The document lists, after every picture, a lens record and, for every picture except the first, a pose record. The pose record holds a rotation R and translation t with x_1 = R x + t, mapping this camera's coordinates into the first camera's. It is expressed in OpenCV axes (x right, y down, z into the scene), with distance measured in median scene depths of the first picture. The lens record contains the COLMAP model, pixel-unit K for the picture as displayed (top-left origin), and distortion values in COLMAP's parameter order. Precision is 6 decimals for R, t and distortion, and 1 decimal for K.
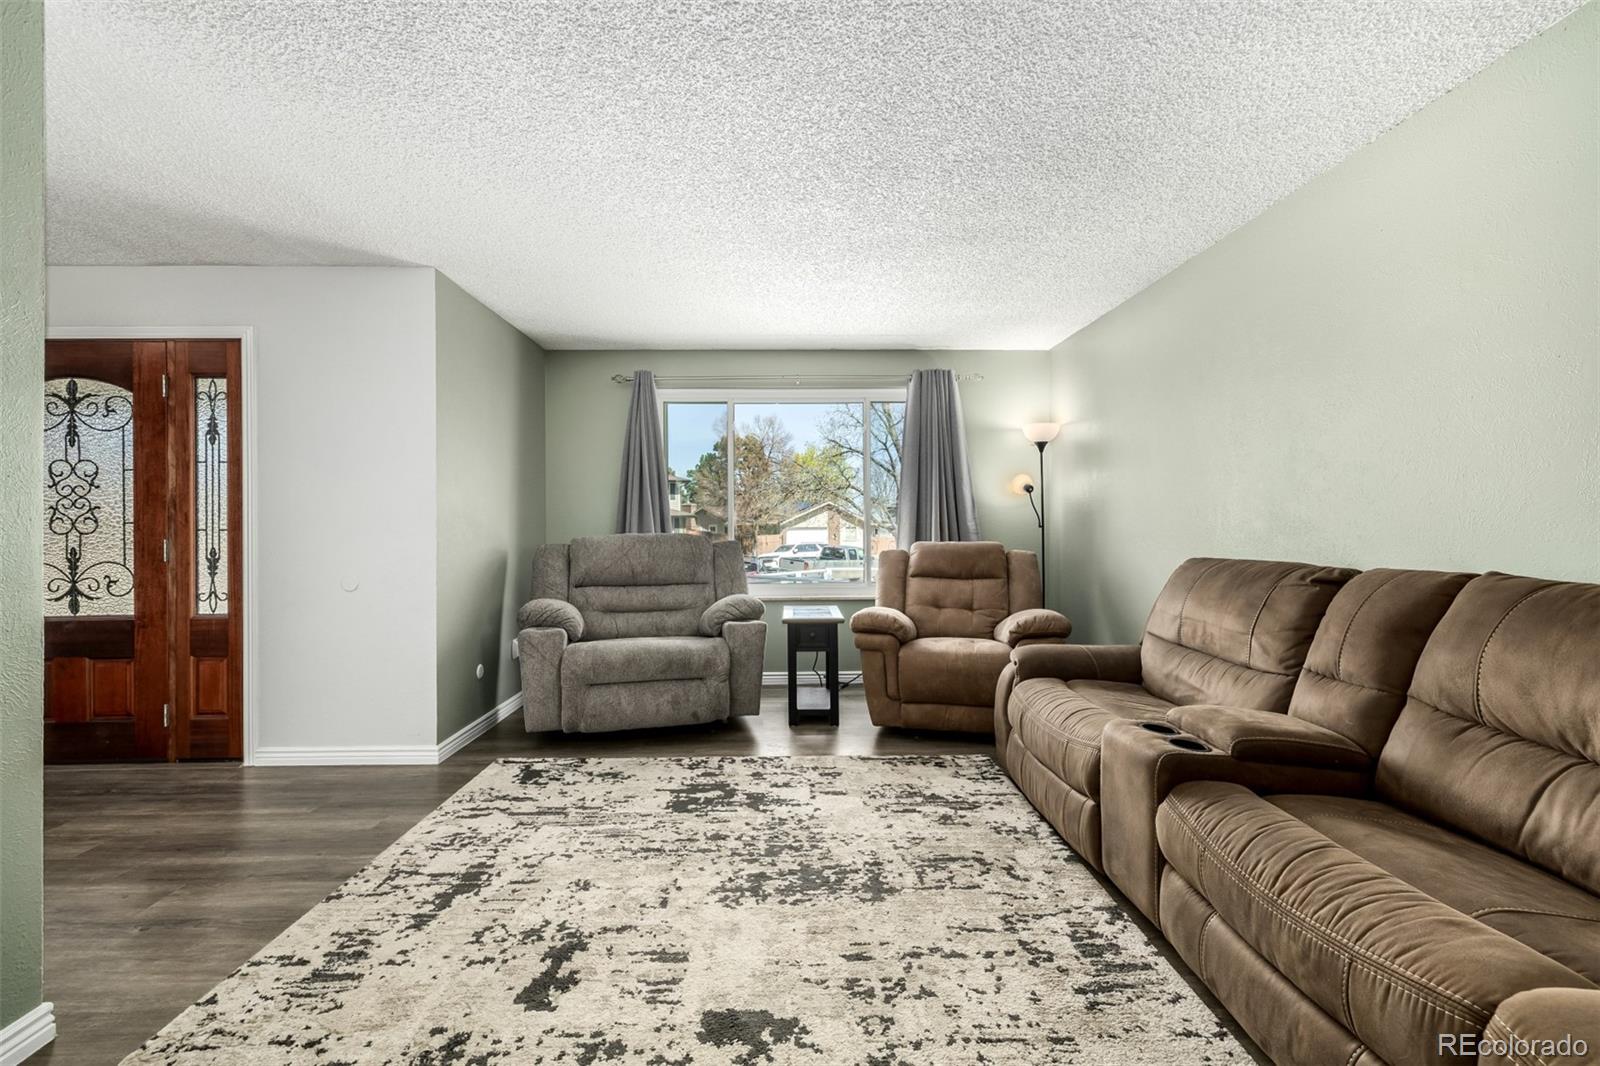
lens RADIAL K [[666.0, 0, 795.7], [0, 666.0, 524.9], [0, 0, 1]] dist [0.000219, -0.000724]
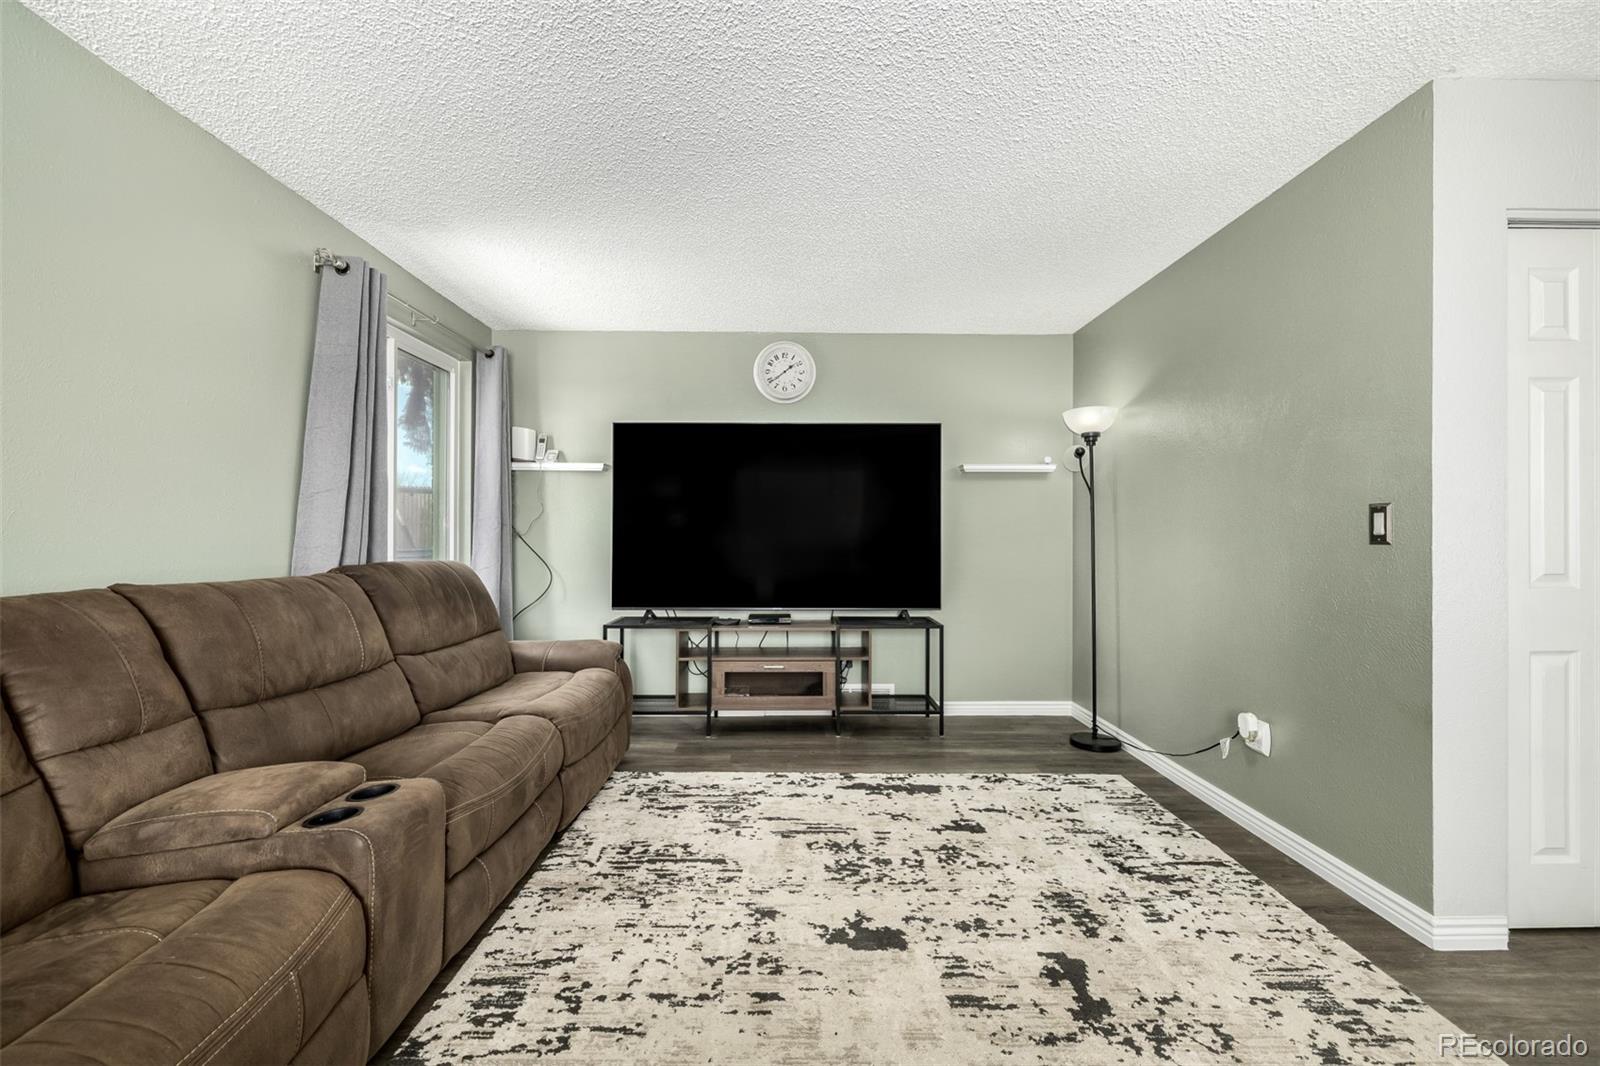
lens RADIAL K [[666.0, 0, 802.7], [0, 666.0, 533.1], [0, 0, 1]] dist [0.000219, -0.000724]
pose [[-0.999986, 0.003380, 0.004148, 0.037239], [0.003367, 0.999990, -0.002989, 0.002840], [-0.004158, -0.002975, -0.999987, 2.056966]]
